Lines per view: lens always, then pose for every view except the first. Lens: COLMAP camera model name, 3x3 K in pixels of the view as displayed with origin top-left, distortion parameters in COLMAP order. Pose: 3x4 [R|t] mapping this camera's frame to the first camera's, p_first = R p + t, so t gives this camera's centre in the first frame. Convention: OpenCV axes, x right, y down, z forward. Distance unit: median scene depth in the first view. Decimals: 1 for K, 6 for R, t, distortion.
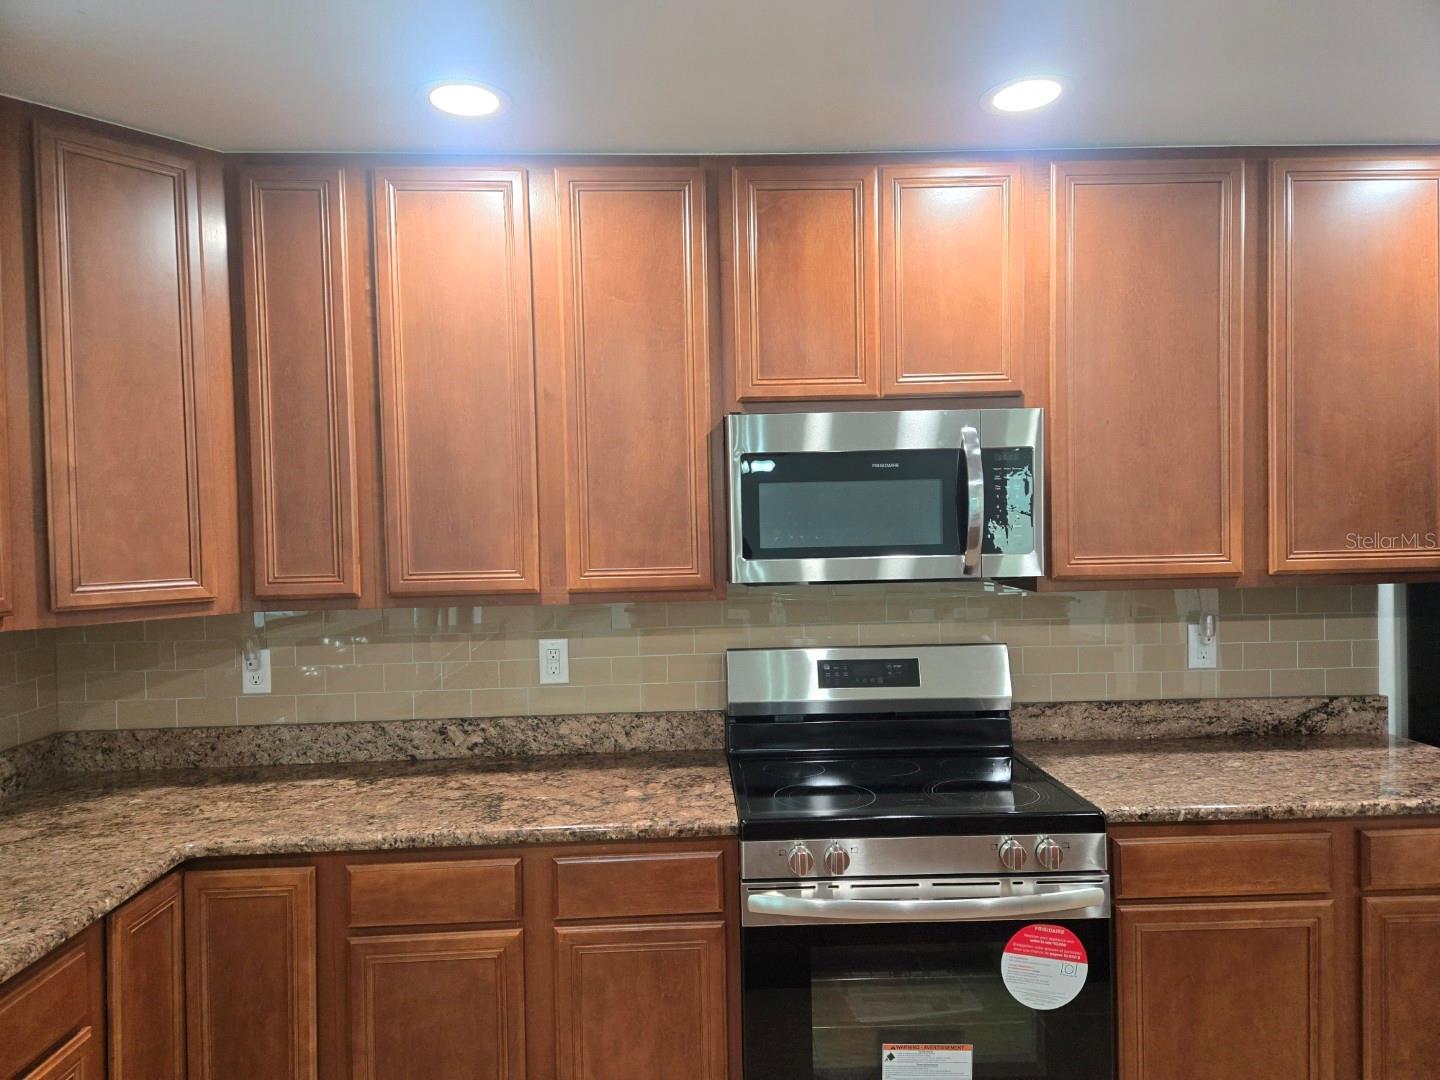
lens RADIAL K [[946.4, 0, 722.6], [0, 946.4, 550.4], [0, 0, 1]] dist [0.080778, -0.067228]
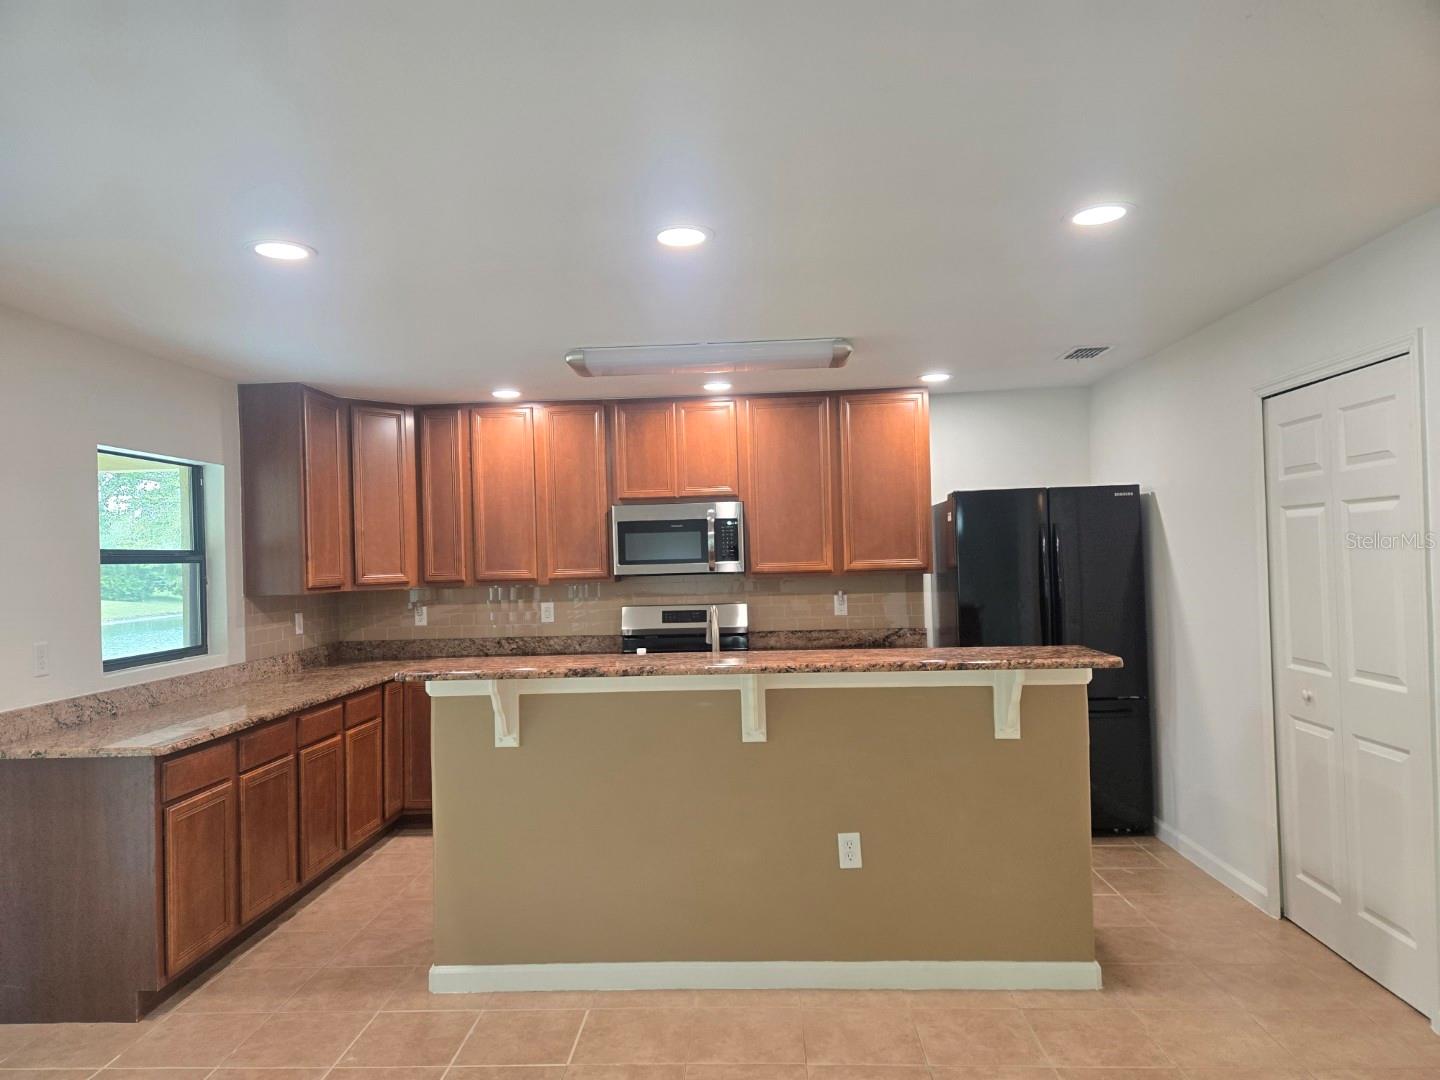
lens RADIAL K [[964.1, 0, 722.7], [0, 964.1, 557.9], [0, 0, 1]] dist [0.066897, -0.061756]
pose [[0.996333, -0.006561, -0.085307, 0.482698], [0.004494, 0.999692, -0.024397, 0.050898], [0.085441, 0.023924, 0.996056, -1.393171]]
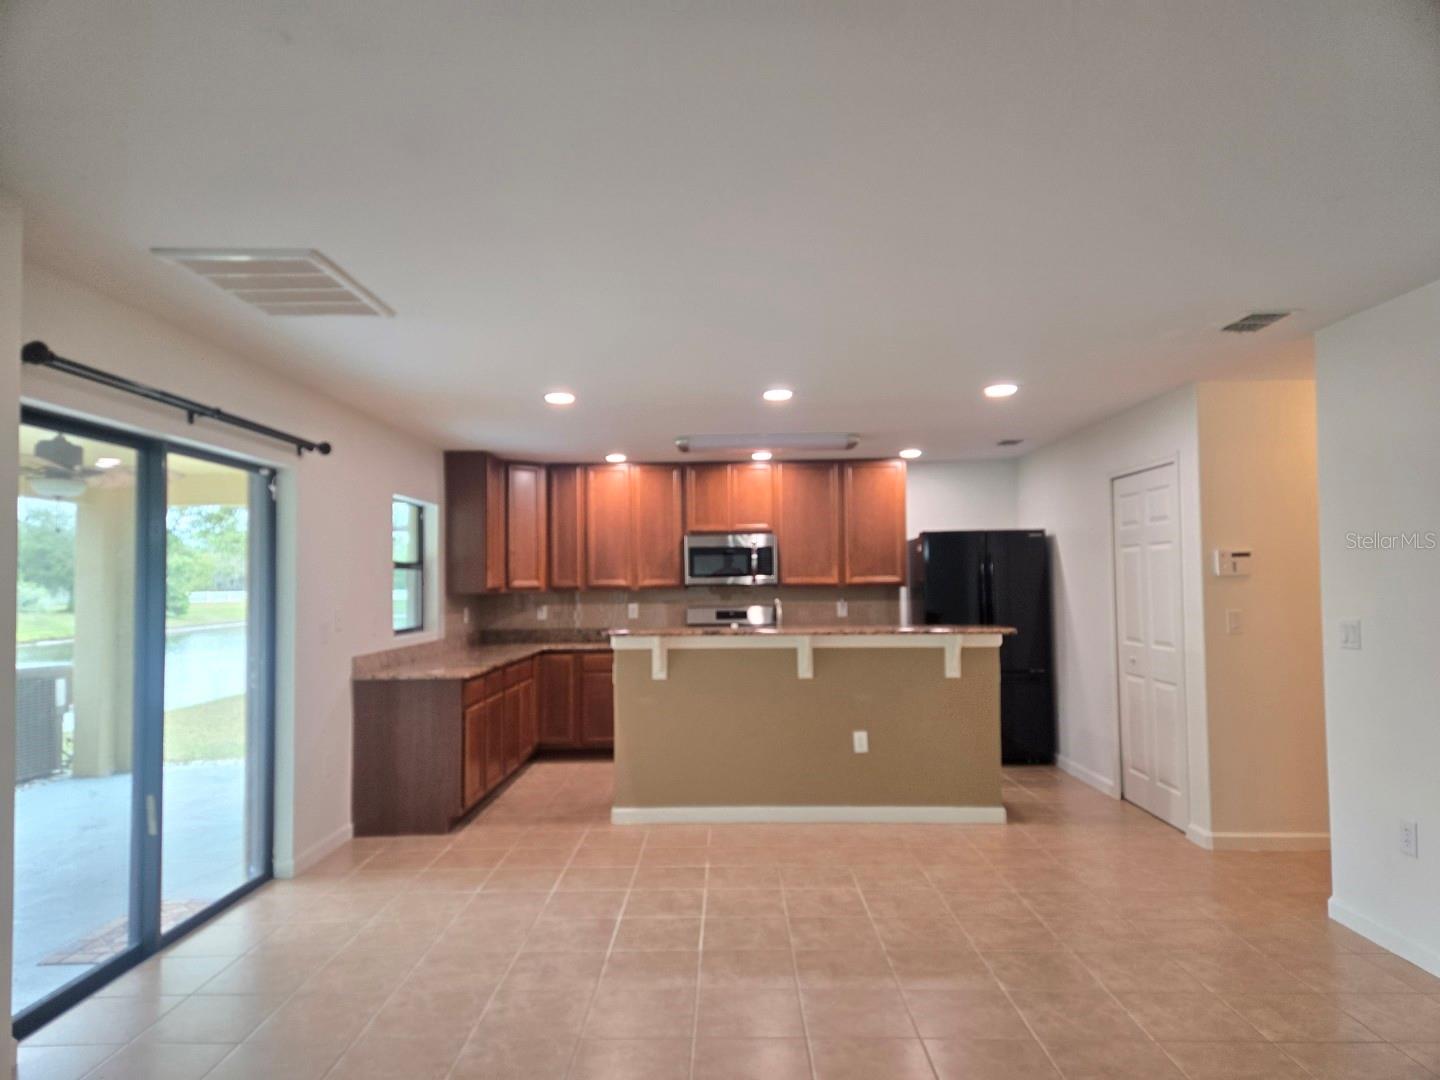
lens RADIAL K [[946.4, 0, 722.6], [0, 946.4, 550.4], [0, 0, 1]] dist [0.080778, -0.067228]
pose [[0.998407, 0.007709, -0.055898, 0.326471], [-0.011060, 0.998144, -0.059889, 0.112983], [0.055332, 0.060412, 0.996639, -2.381628]]
